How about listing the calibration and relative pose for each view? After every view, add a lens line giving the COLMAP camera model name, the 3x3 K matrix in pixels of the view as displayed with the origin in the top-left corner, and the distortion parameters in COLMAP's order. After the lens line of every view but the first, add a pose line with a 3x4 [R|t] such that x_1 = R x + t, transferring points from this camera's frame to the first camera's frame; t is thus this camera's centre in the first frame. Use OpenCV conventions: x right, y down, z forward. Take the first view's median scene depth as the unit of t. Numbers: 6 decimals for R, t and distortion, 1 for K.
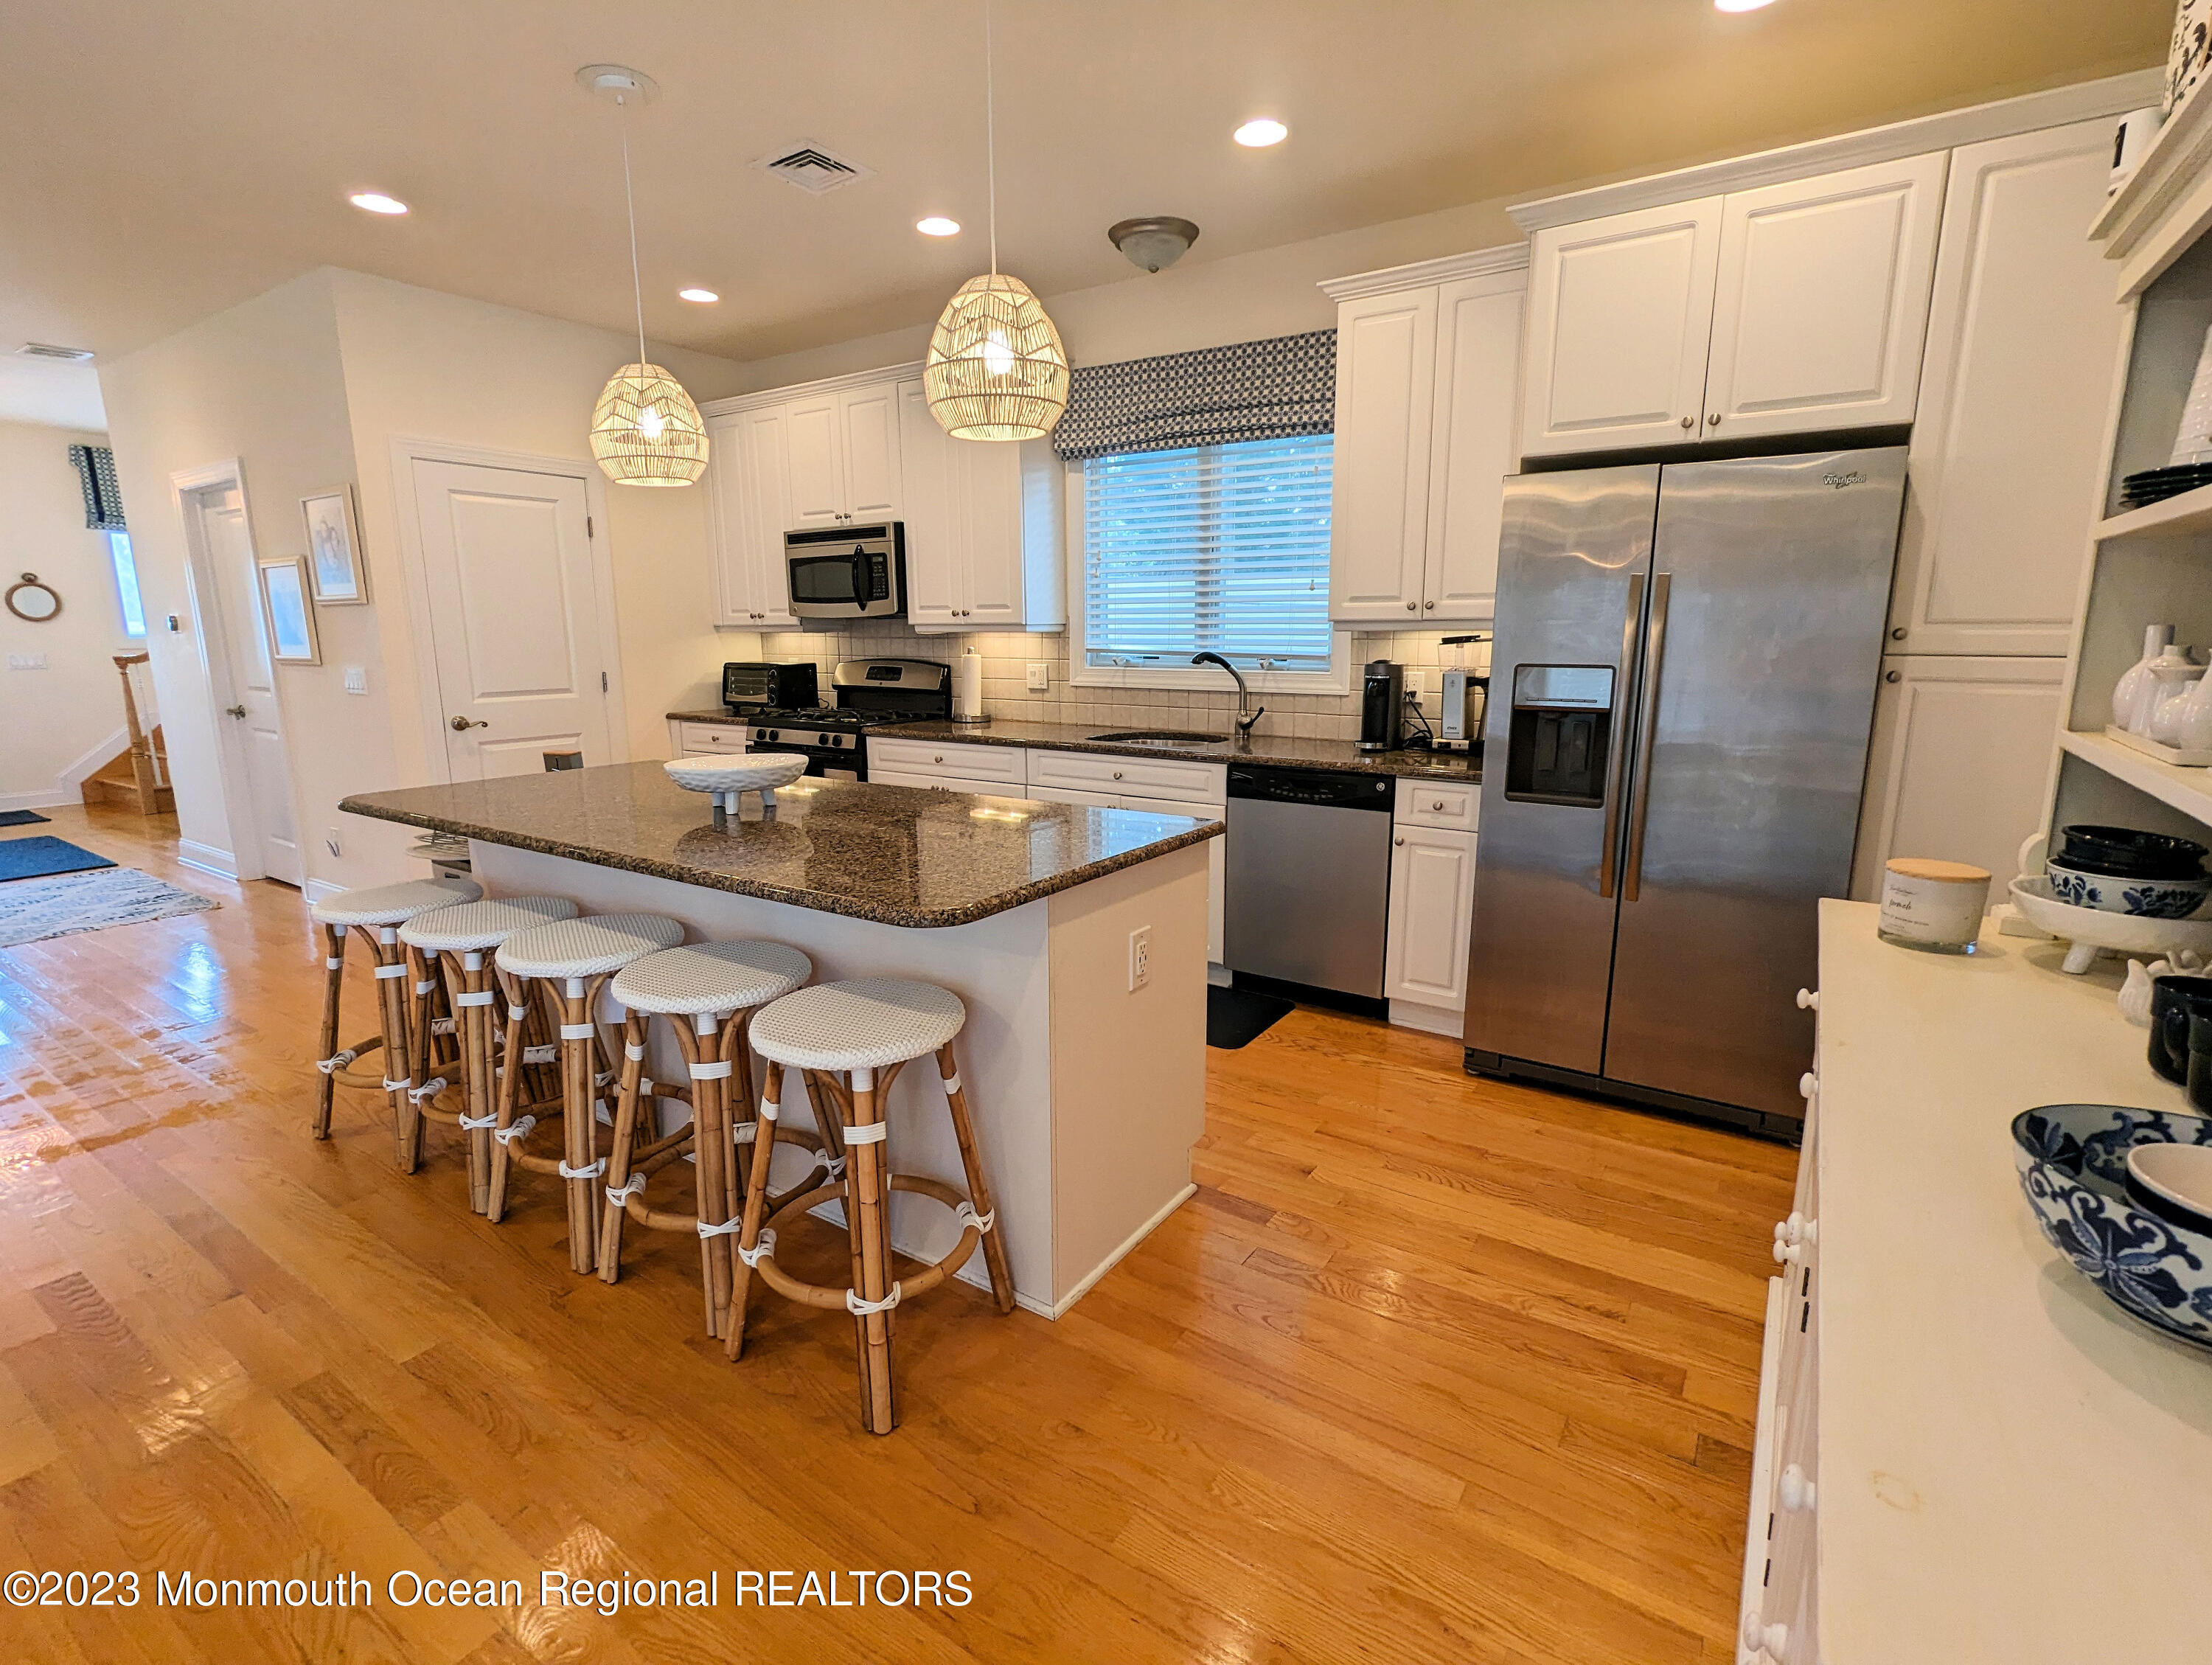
lens RADIAL K [[1046.8, 0, 1104.4], [0, 1046.8, 833.1], [0, 0, 1]] dist [-0.002373, 0.001458]
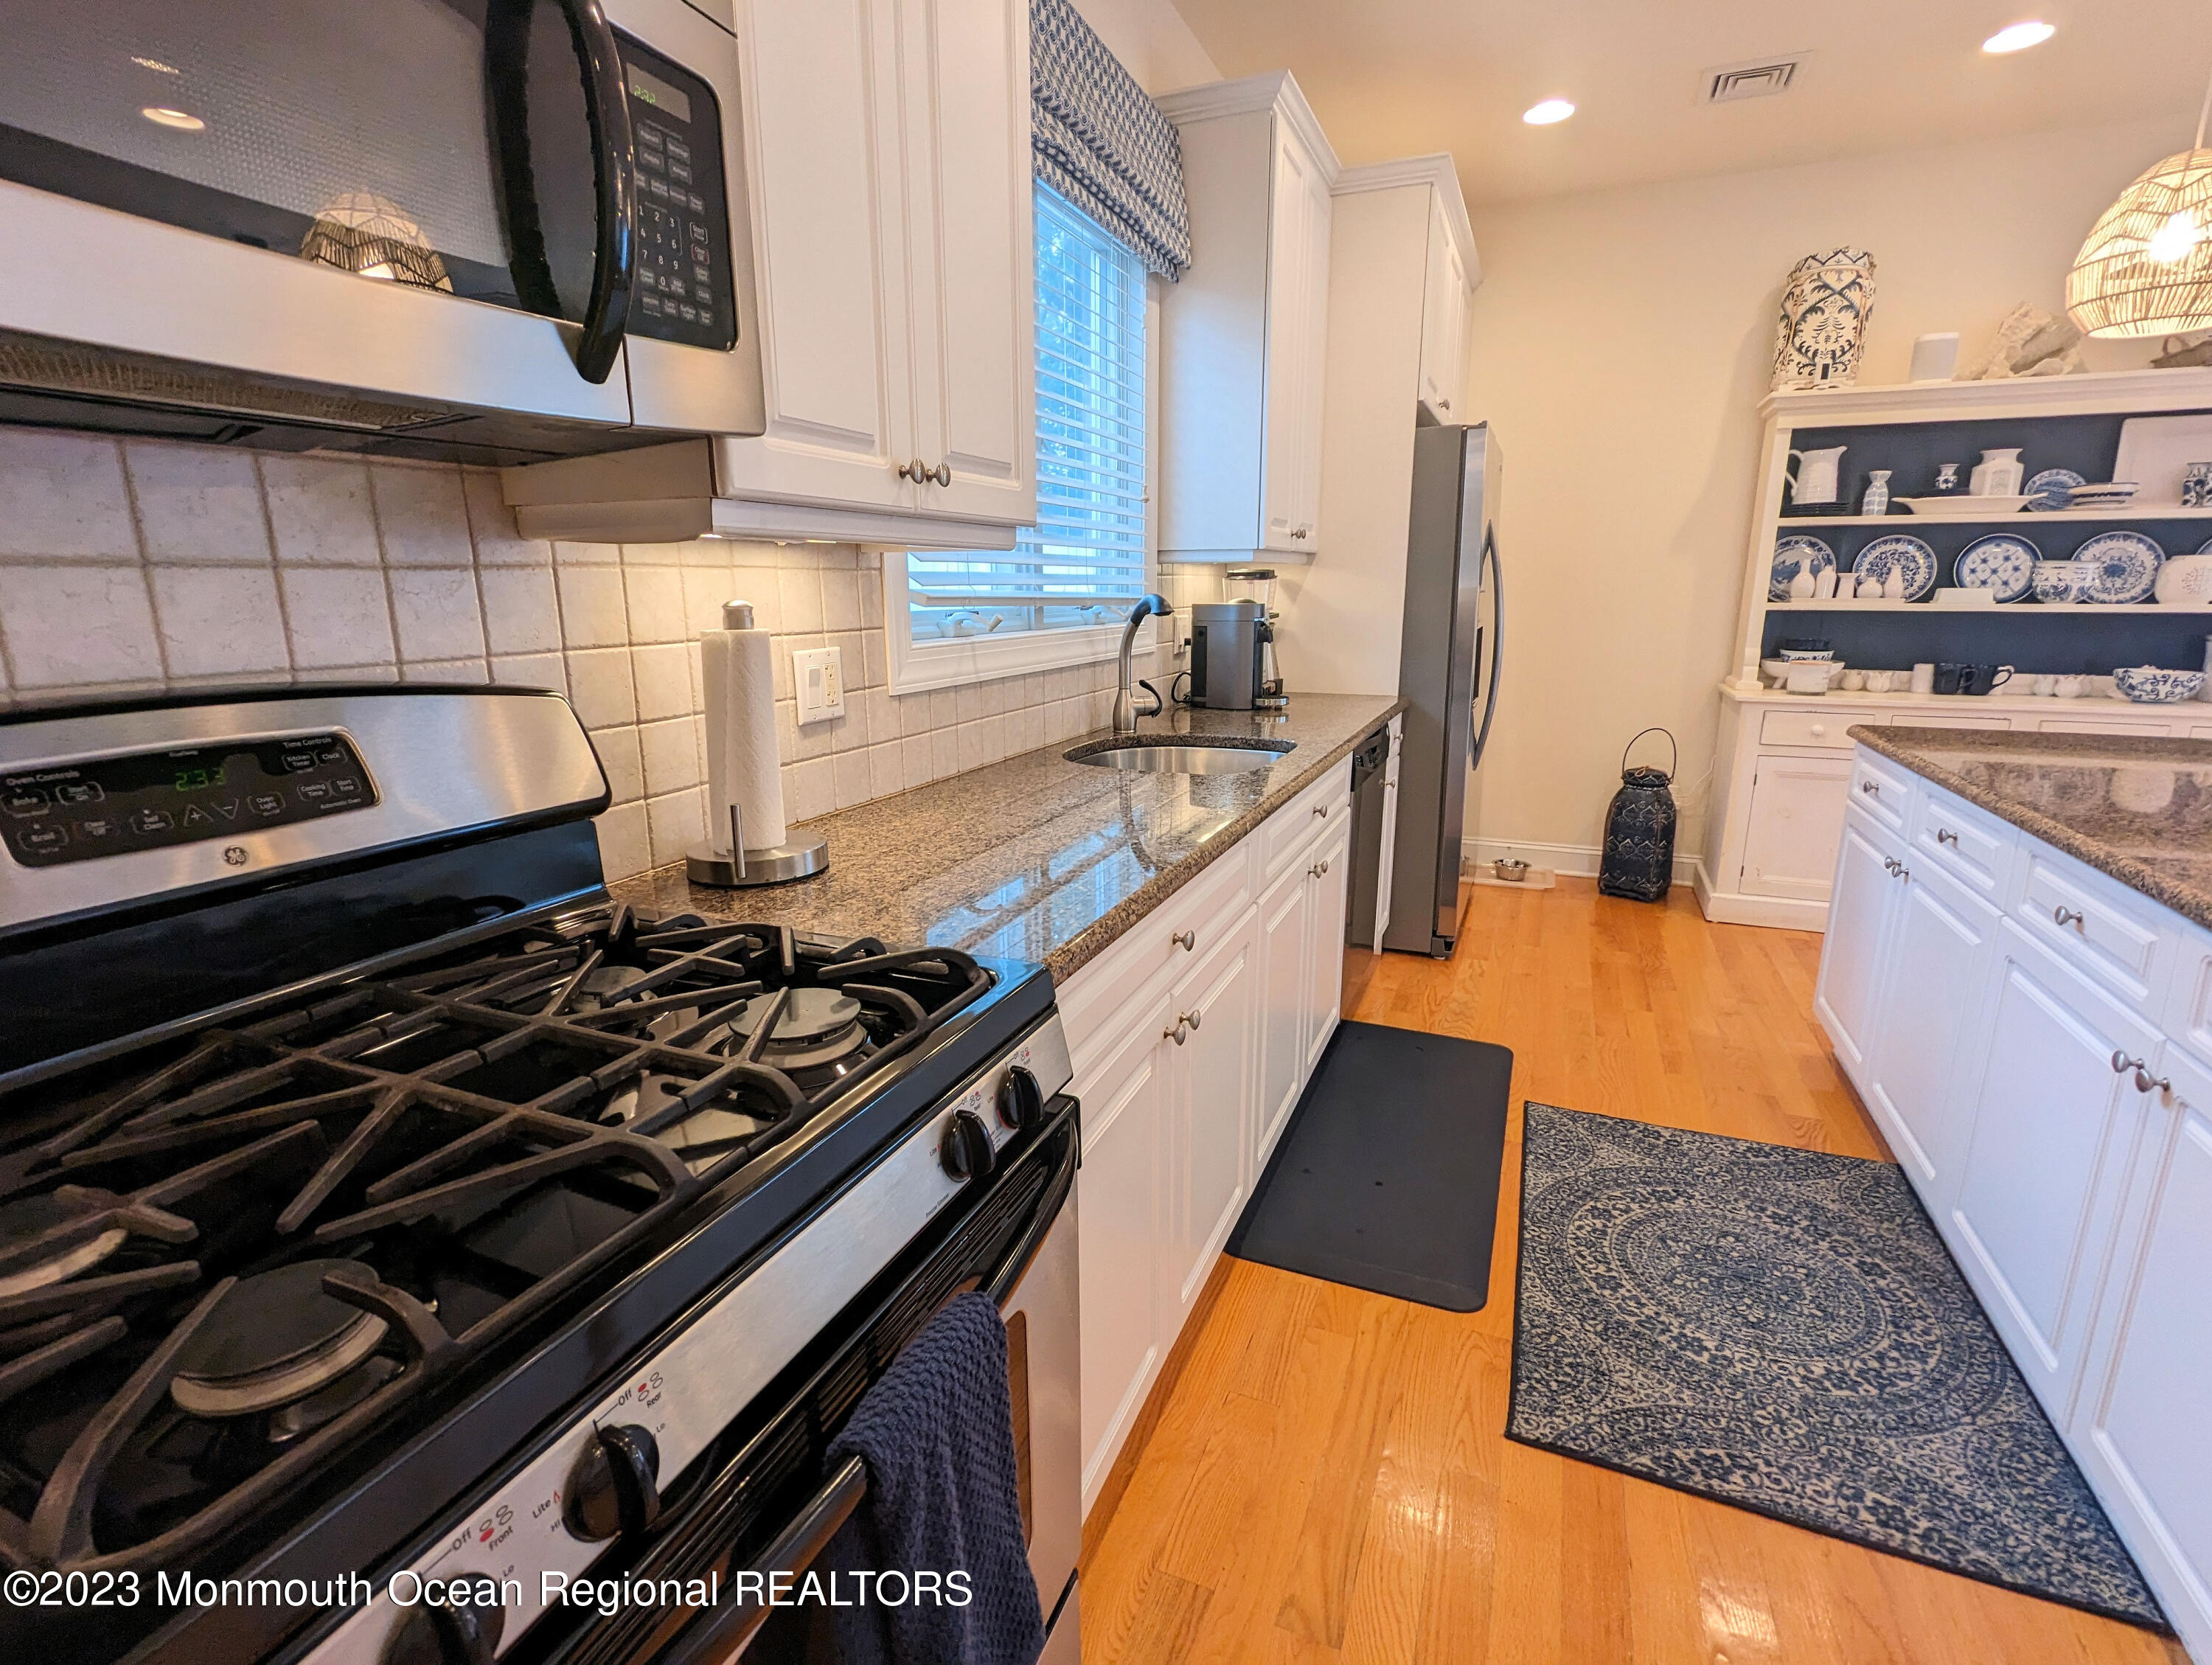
lens RADIAL K [[1046.8, 0, 1104.4], [0, 1046.8, 833.1], [0, 0, 1]] dist [-0.002373, 0.001458]
pose [[-0.187126, -0.226696, 0.955821, -0.677145], [0.195266, 0.945007, 0.262359, -0.285909], [-0.962733, 0.235733, -0.132570, 1.577664]]
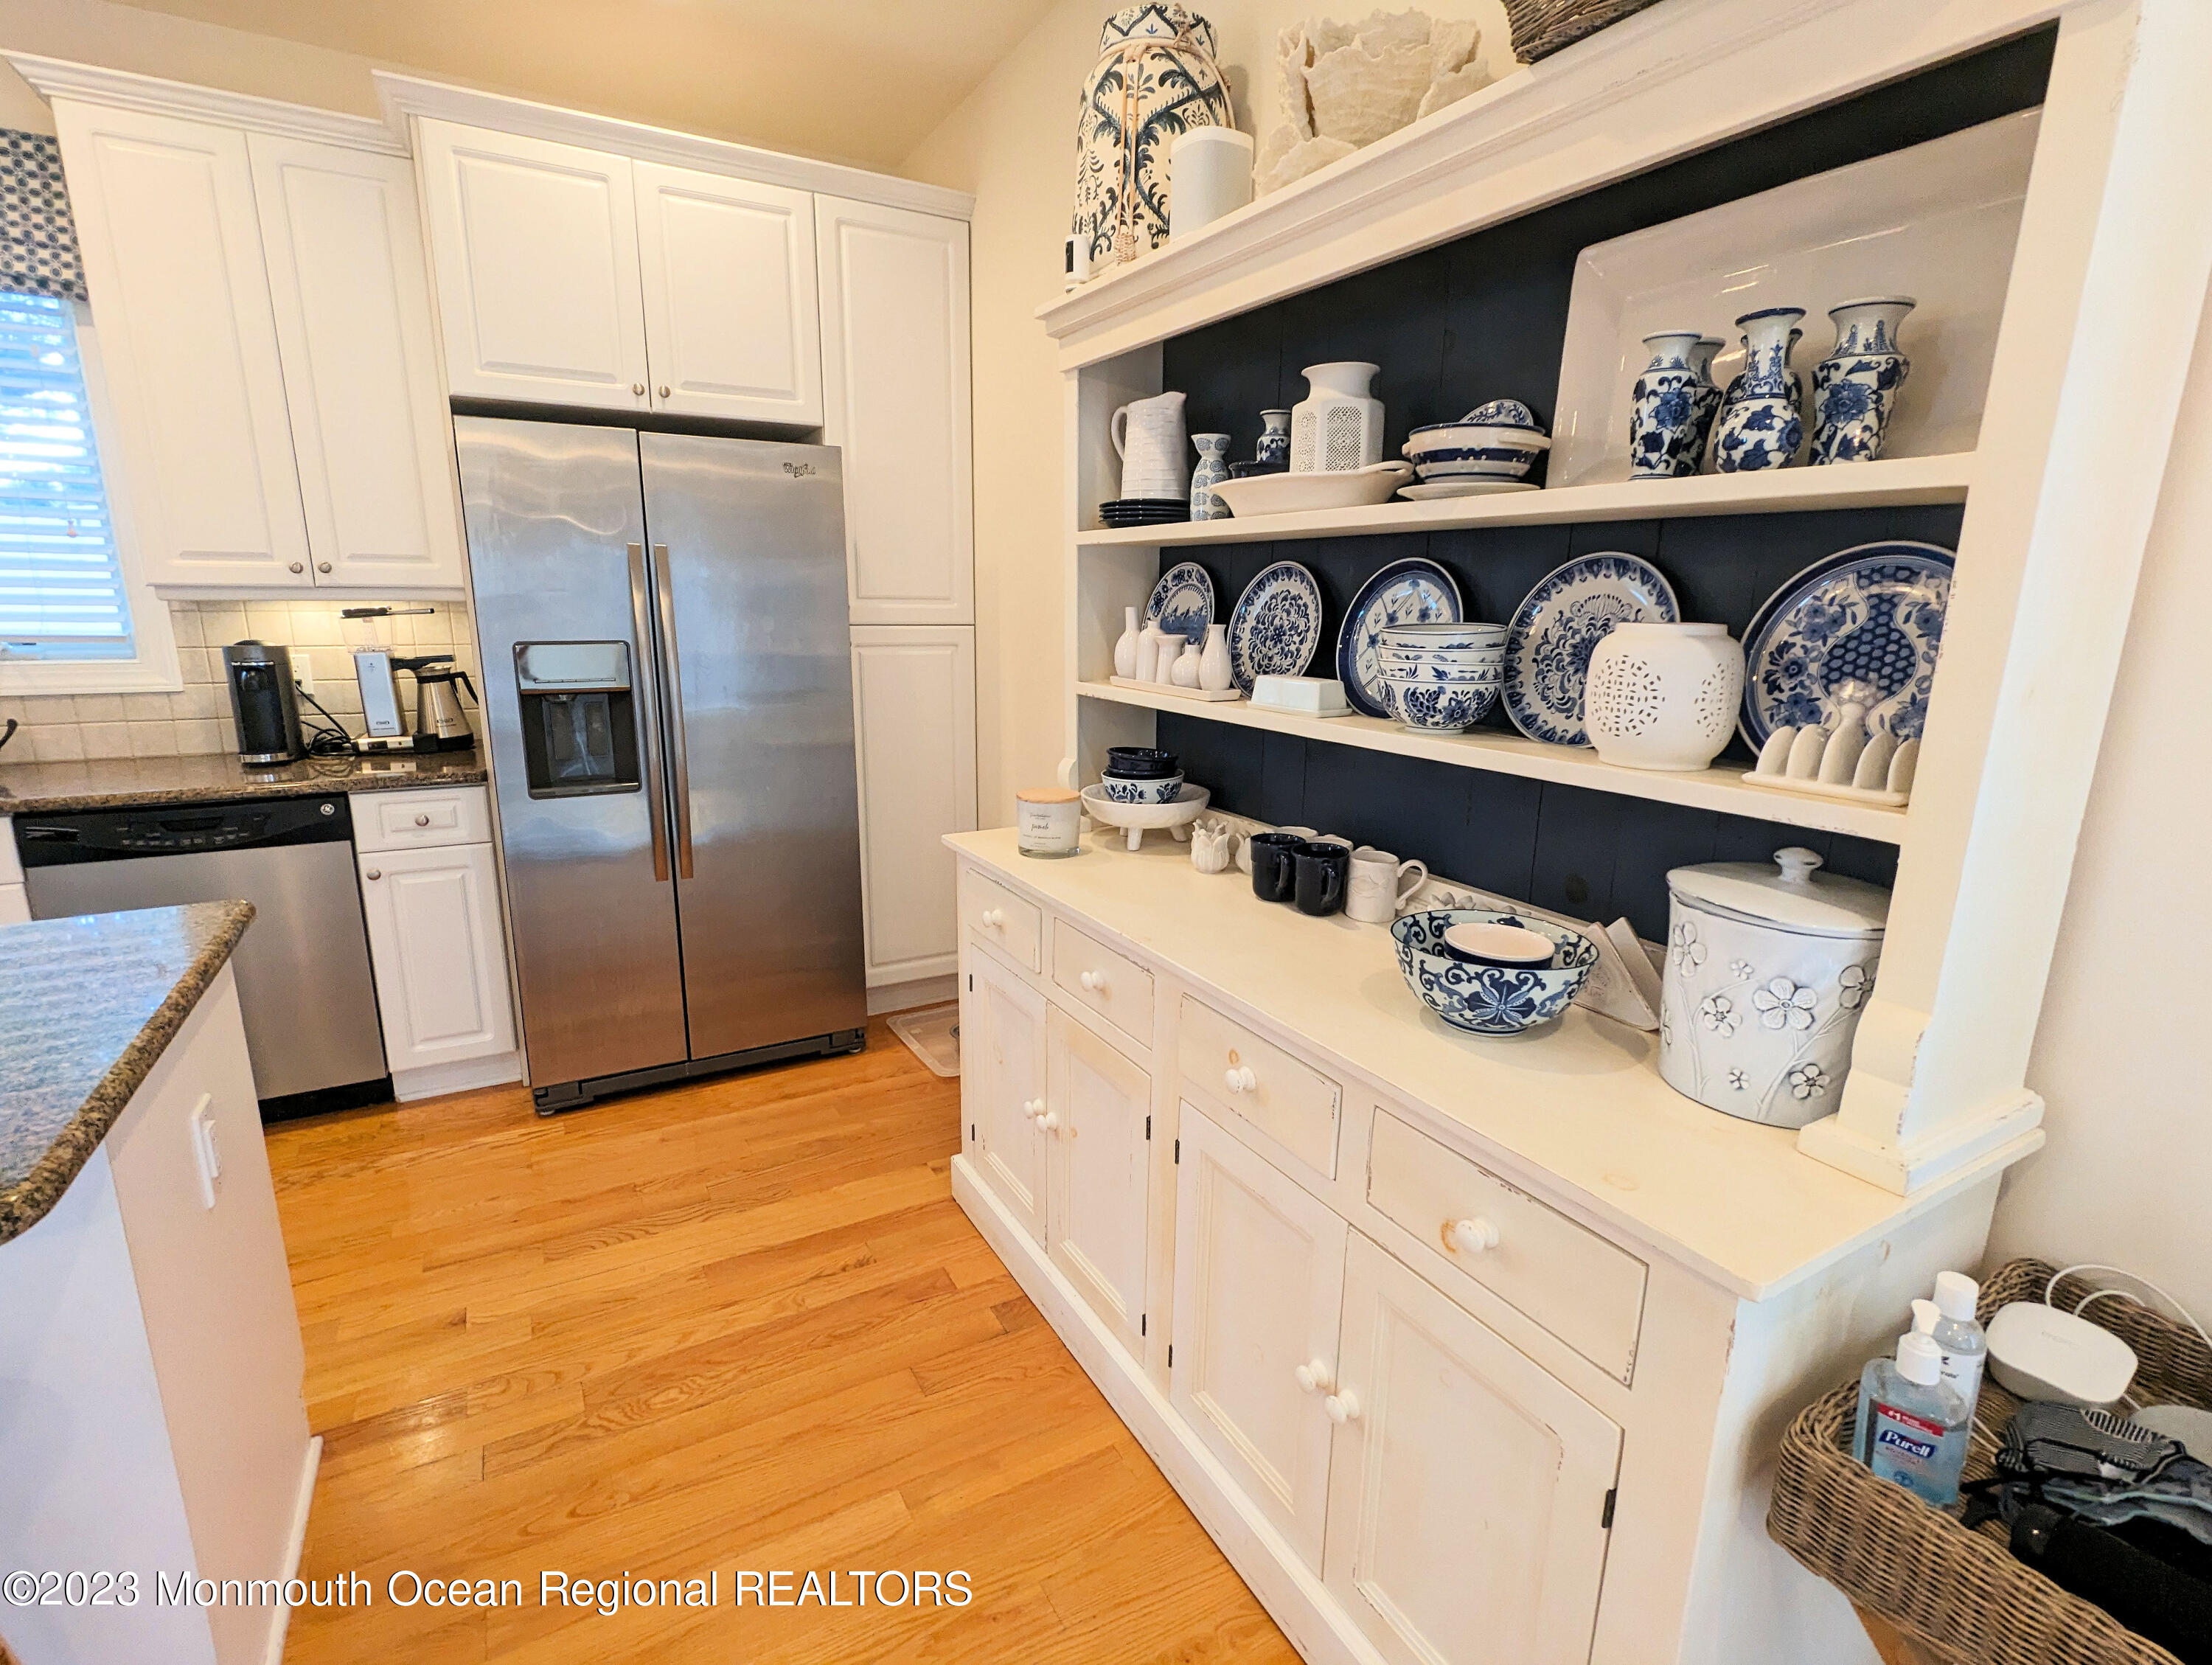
lens RADIAL K [[1046.8, 0, 1104.4], [0, 1046.8, 833.1], [0, 0, 1]] dist [-0.002373, 0.001458]
pose [[0.447903, -0.189736, 0.873718, -0.168817], [0.160964, 0.978368, 0.129945, -0.040876], [-0.879473, 0.082434, 0.468755, 0.179348]]
